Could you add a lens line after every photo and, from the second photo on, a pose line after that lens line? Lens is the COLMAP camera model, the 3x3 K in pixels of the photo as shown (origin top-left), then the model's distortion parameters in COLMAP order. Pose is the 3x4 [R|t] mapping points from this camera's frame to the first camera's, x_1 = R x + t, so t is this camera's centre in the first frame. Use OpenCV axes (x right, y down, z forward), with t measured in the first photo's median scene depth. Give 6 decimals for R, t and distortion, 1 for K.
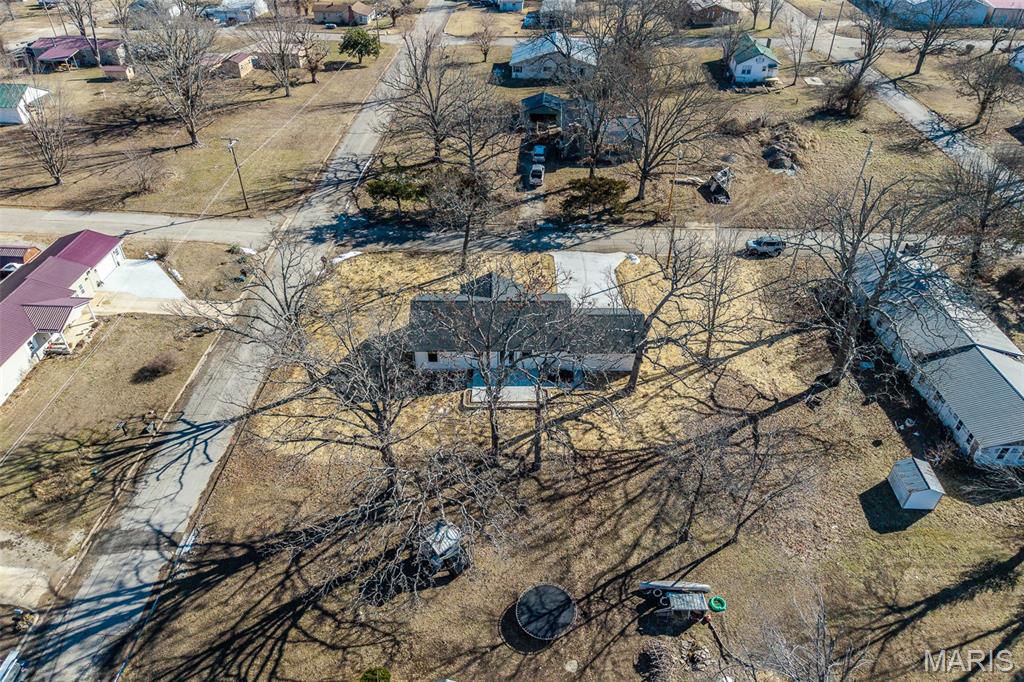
lens RADIAL K [[678.4, 0, 512.0], [0, 678.4, 341.0], [0, 0, 1]] dist [0.012801, -0.003696]
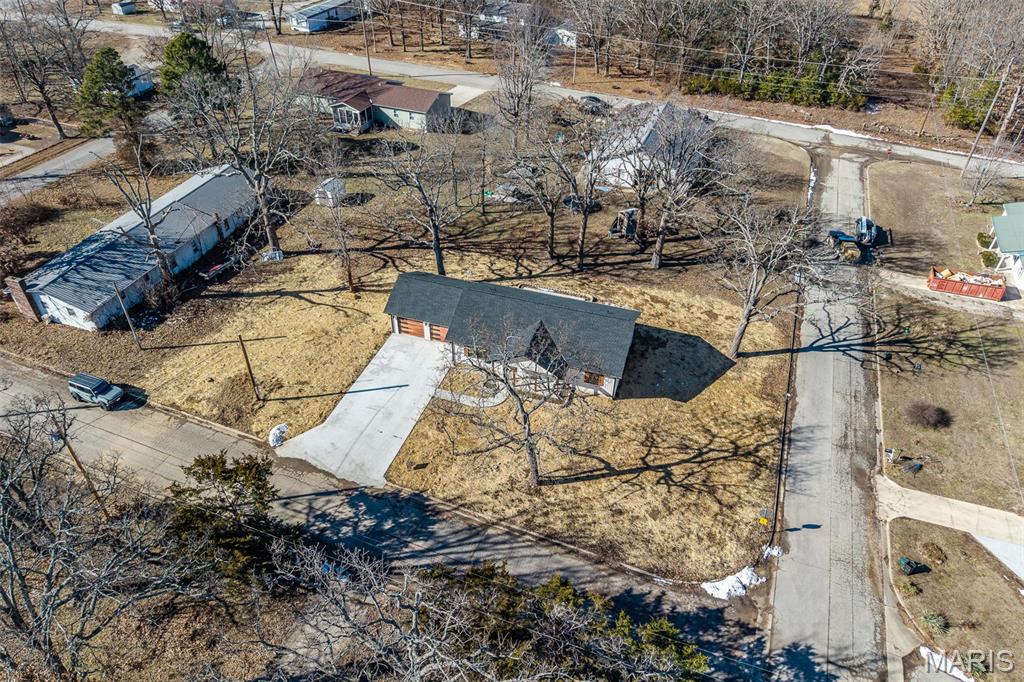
lens RADIAL K [[691.2, 0, 512.0], [0, 691.2, 341.0], [0, 0, 1]] dist [0.005710, -0.001050]
pose [[-0.947545, -0.208340, 0.242390, -0.243232], [0.180422, 0.277338, 0.943680, -1.015465], [-0.263830, 0.937912, -0.225201, 1.398560]]
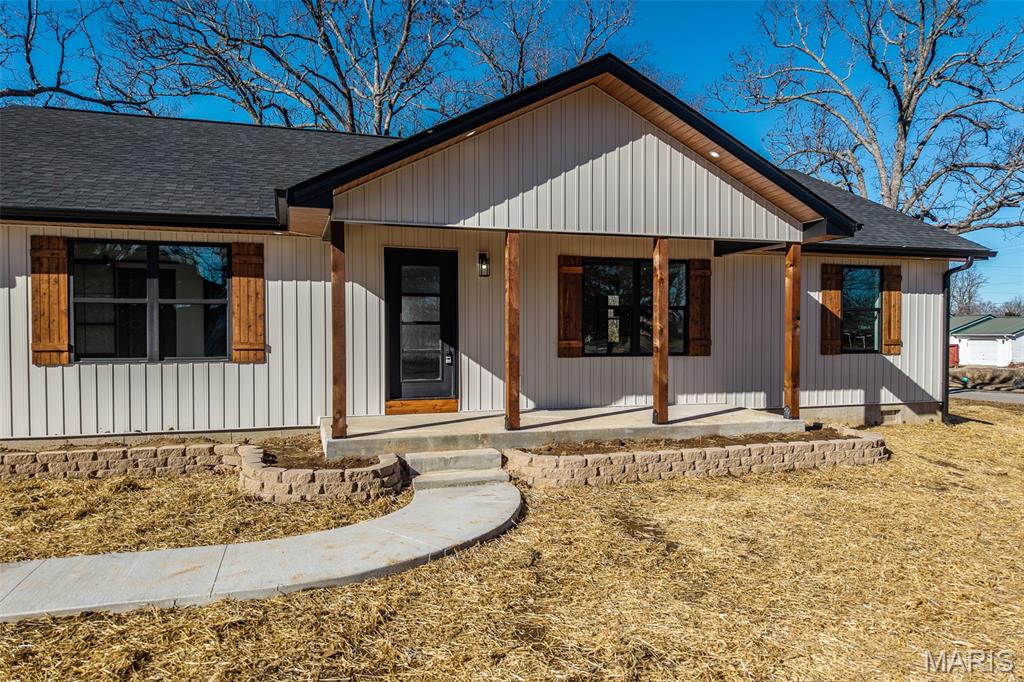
lens RADIAL K [[691.2, 0, 512.0], [0, 691.2, 341.0], [0, 0, 1]] dist [0.005710, -0.001050]
pose [[-0.958094, -0.004604, -0.286418, 0.017286], [-0.179436, 0.789047, 0.587544, -0.153384], [0.223292, 0.614316, -0.756807, 1.326042]]
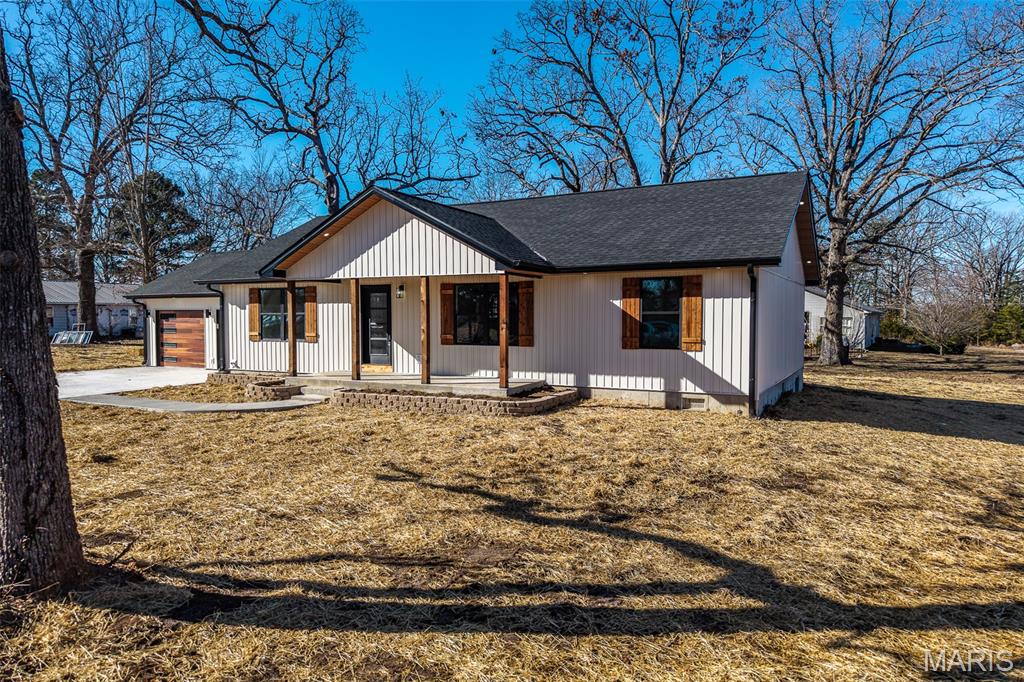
lens RADIAL K [[691.2, 0, 512.0], [0, 691.2, 341.0], [0, 0, 1]] dist [0.005710, -0.001050]
pose [[-0.876840, -0.024857, 0.480139, -0.195968], [0.283589, 0.779692, 0.558263, -0.202232], [-0.388237, 0.625669, -0.676616, 1.380632]]
